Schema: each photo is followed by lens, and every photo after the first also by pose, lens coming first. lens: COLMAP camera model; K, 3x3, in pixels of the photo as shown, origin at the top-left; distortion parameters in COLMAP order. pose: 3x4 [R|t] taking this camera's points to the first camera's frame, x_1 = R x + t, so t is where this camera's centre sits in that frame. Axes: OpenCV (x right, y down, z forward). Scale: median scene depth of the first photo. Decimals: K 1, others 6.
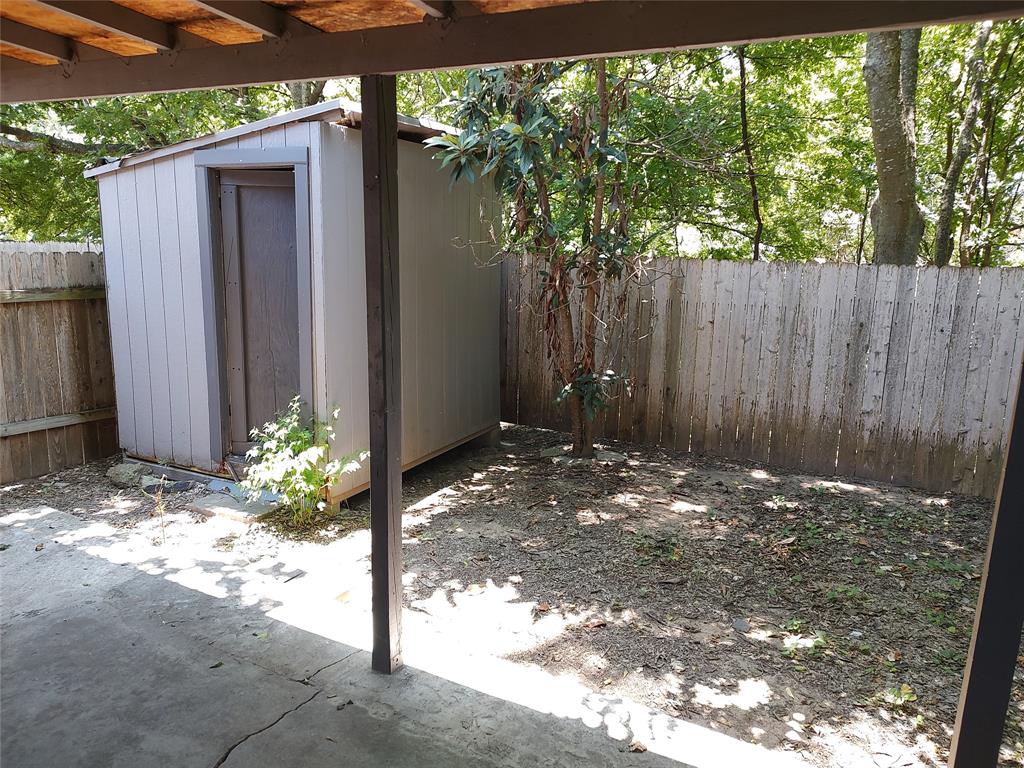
lens RADIAL K [[729.9, 0, 518.9], [0, 729.9, 377.5], [0, 0, 1]] dist [0.029302, -0.003273]
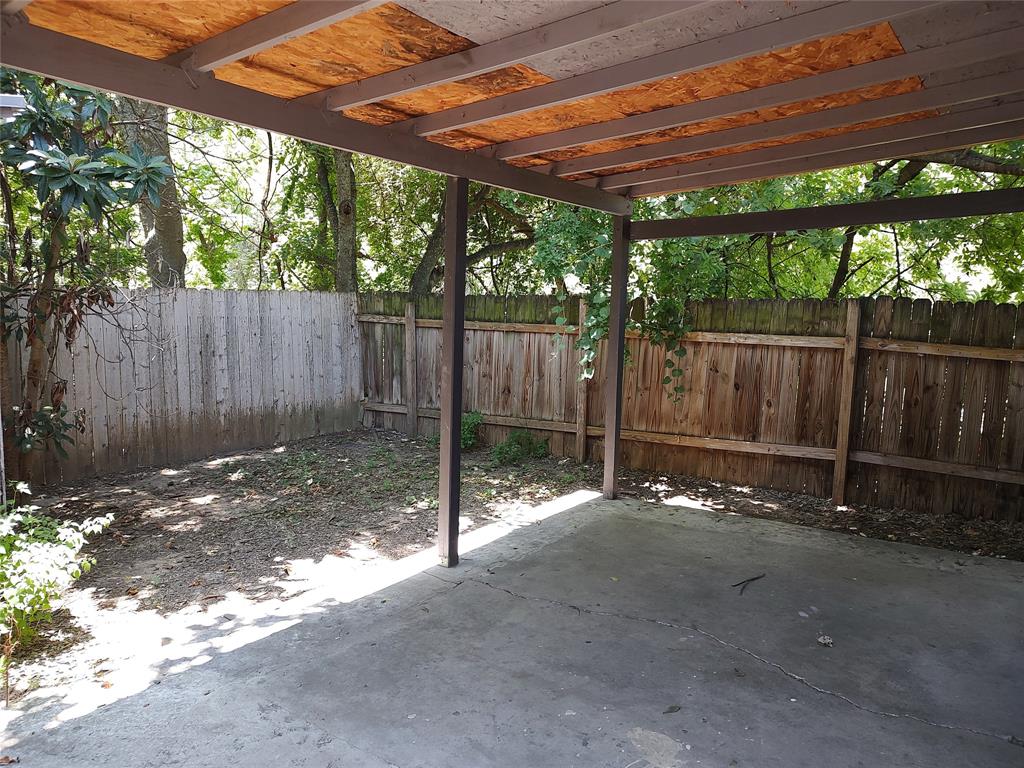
lens RADIAL K [[729.9, 0, 519.4], [0, 729.9, 389.1], [0, 0, 1]] dist [0.029302, -0.003273]
pose [[0.129878, -0.149460, 0.980201, -0.860930], [0.163075, 0.978332, 0.127568, -0.064089], [-0.978028, 0.143278, 0.151437, 0.325585]]
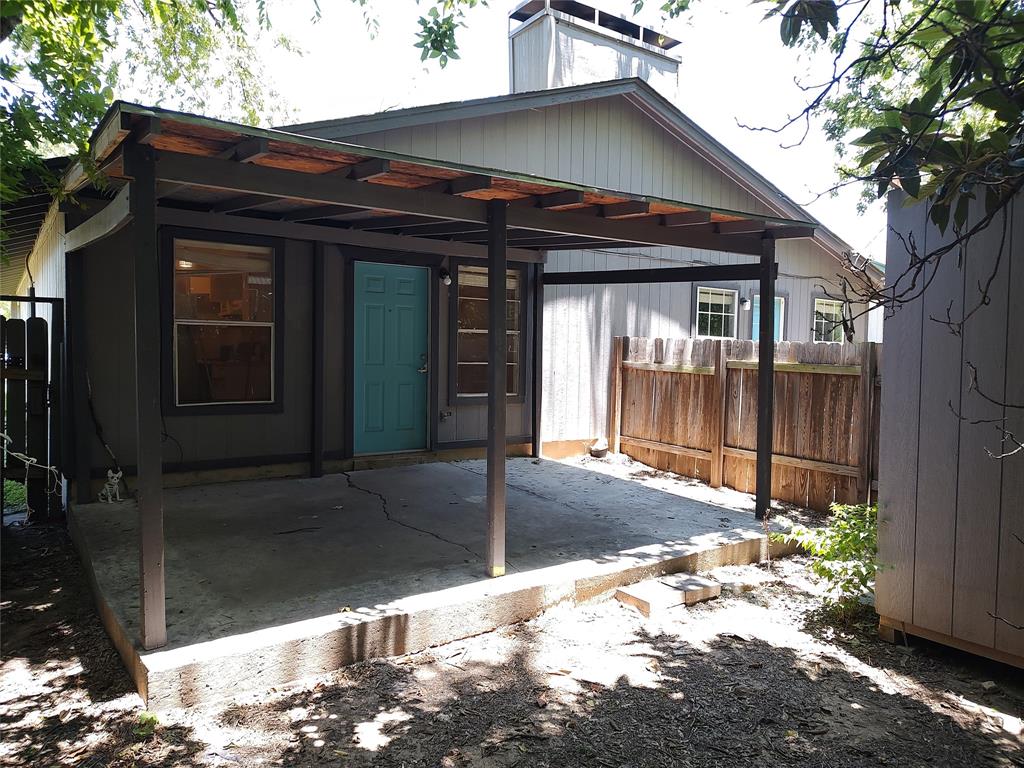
lens RADIAL K [[729.9, 0, 508.2], [0, 729.9, 383.6], [0, 0, 1]] dist [0.029302, -0.003273]
pose [[-0.460924, 0.013972, -0.887329, 0.667975], [-0.188836, 0.975433, 0.113451, -0.107466], [0.867116, 0.219852, -0.446962, 0.910560]]
